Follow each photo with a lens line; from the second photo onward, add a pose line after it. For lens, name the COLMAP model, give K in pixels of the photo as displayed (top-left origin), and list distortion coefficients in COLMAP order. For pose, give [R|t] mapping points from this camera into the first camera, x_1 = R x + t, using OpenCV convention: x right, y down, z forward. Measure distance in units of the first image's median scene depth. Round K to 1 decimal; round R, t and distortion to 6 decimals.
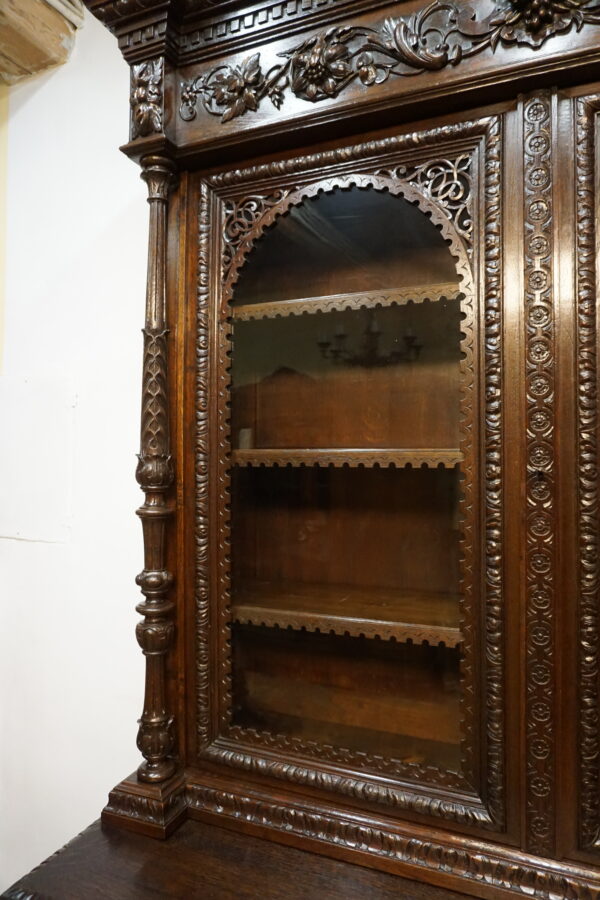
lens RADIAL K [[597.6, 0, 303.7], [0, 597.6, 443.9], [0, 0, 1]] dist [-0.040187, 0.025332]
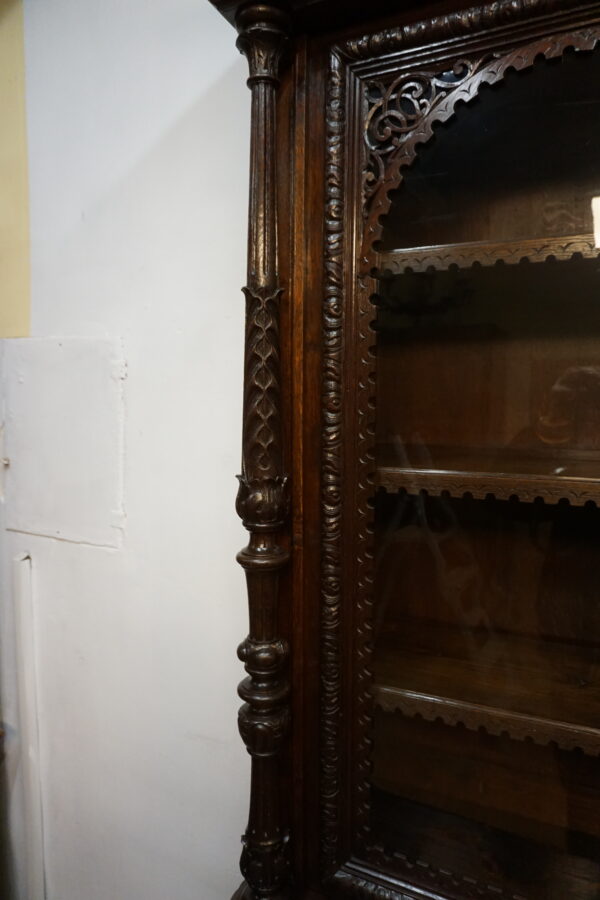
lens RADIAL K [[597.6, 0, 308.5], [0, 597.6, 445.3], [0, 0, 1]] dist [-0.040187, 0.025332]
pose [[0.999476, 0.005668, -0.031873, -0.192714], [-0.002438, 0.994935, 0.100493, -0.092562], [0.032281, -0.100363, 0.994427, 0.358256]]
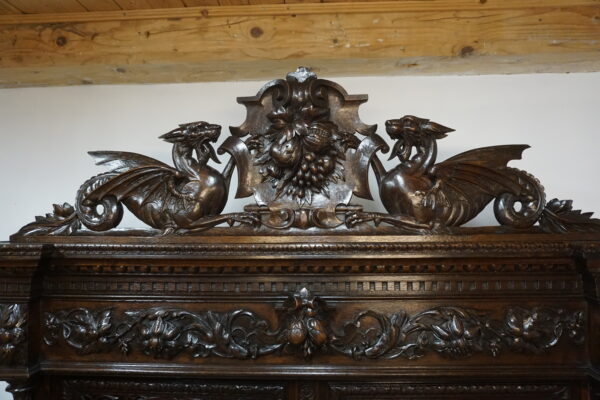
lens RADIAL K [[398.4, 0, 299.0], [0, 398.4, 194.4], [0, 0, 1]] dist [-0.040187, 0.025332]
pose [[0.942010, 0.007983, 0.335490, 0.022442], [0.007931, 0.998908, -0.046036, -0.893242], [-0.335491, 0.046027, 0.940918, 0.010172]]
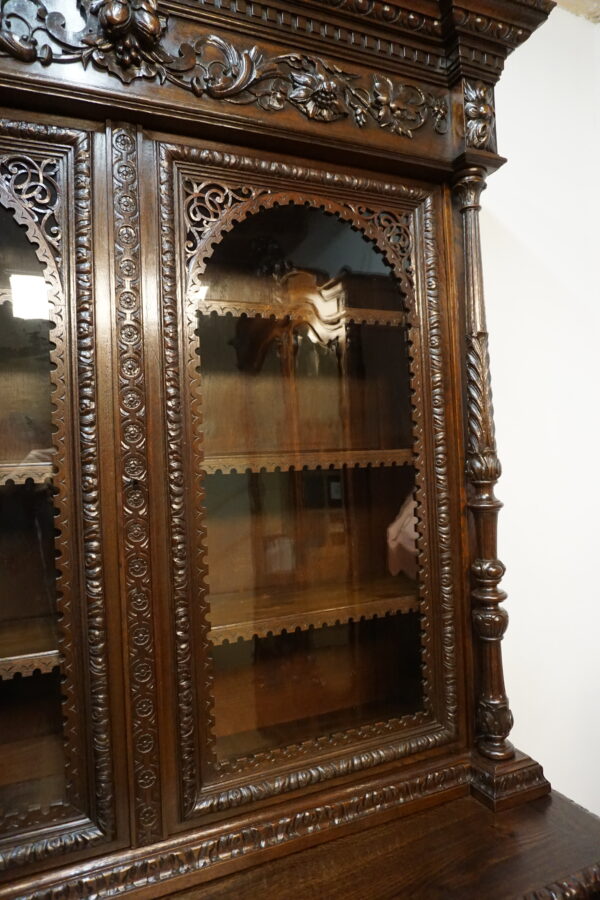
lens RADIAL K [[597.6, 0, 299.4], [0, 597.6, 444.5], [0, 0, 1]] dist [-0.040187, 0.025332]
pose [[0.696600, -0.014375, 0.717315, -0.135805], [0.030273, 0.999498, -0.009369, 0.000151], [-0.716821, 0.028241, 0.696686, 0.041718]]
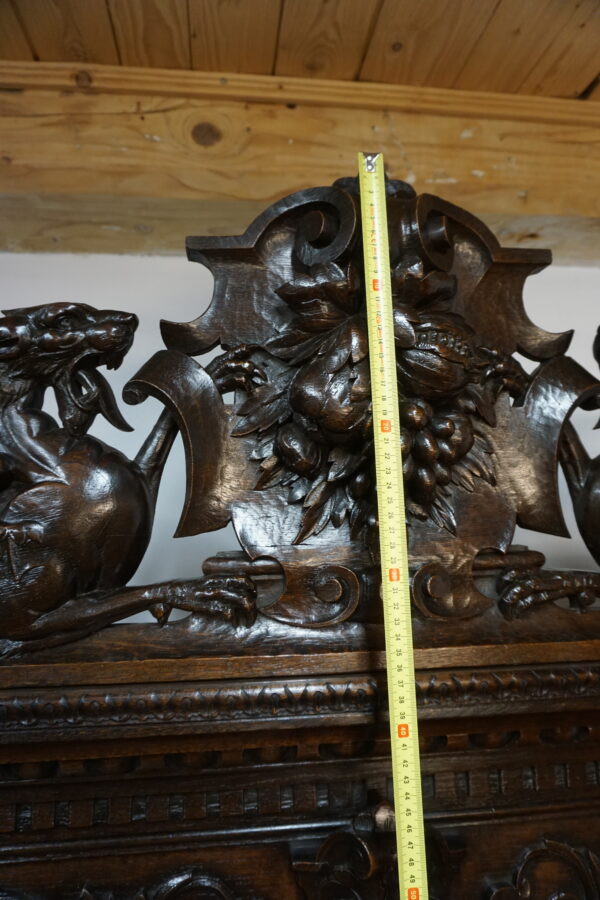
lens RADIAL K [[597.6, 0, 303.6], [0, 597.6, 444.1], [0, 0, 1]] dist [-0.040187, 0.025332]
pose [[0.876618, 0.042857, 0.479275, 0.054574], [0.016655, 0.992727, -0.119232, -0.938538], [-0.480899, 0.112503, 0.869528, 0.445480]]
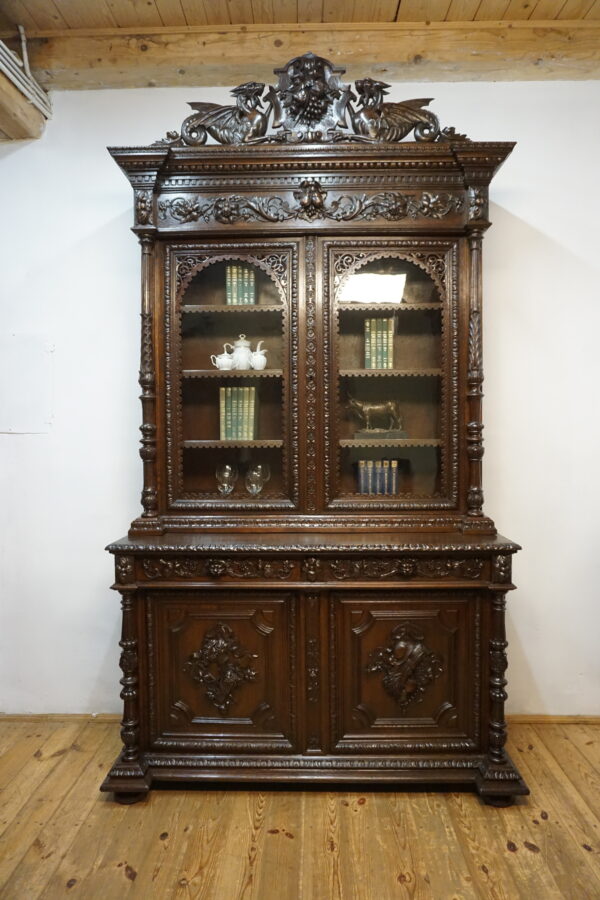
lens RADIAL K [[597.6, 0, 303.1], [0, 597.6, 442.4], [0, 0, 1]] dist [-0.040187, 0.025332]
pose [[0.935142, -0.011581, 0.354084, -0.535693], [-0.000692, 0.999404, 0.034515, 0.220747], [-0.354273, -0.032521, 0.934576, -1.370364]]
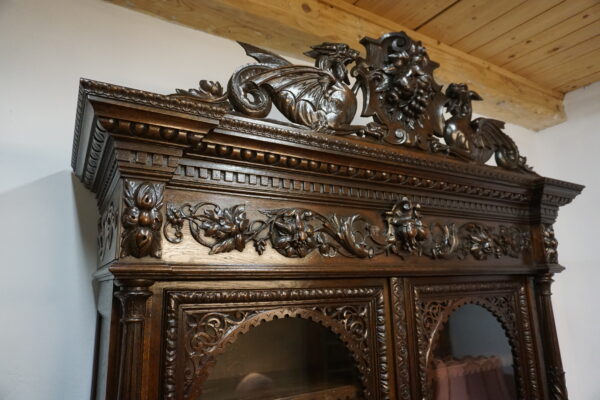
lens RADIAL K [[398.4, 0, 294.4], [0, 398.4, 199.1], [0, 0, 1]] dist [-0.040187, 0.025332]
pose [[0.611287, 0.155313, 0.776019, -0.670040], [0.013243, 0.978409, -0.206251, -0.512104], [-0.791298, 0.136355, 0.596032, 0.432348]]
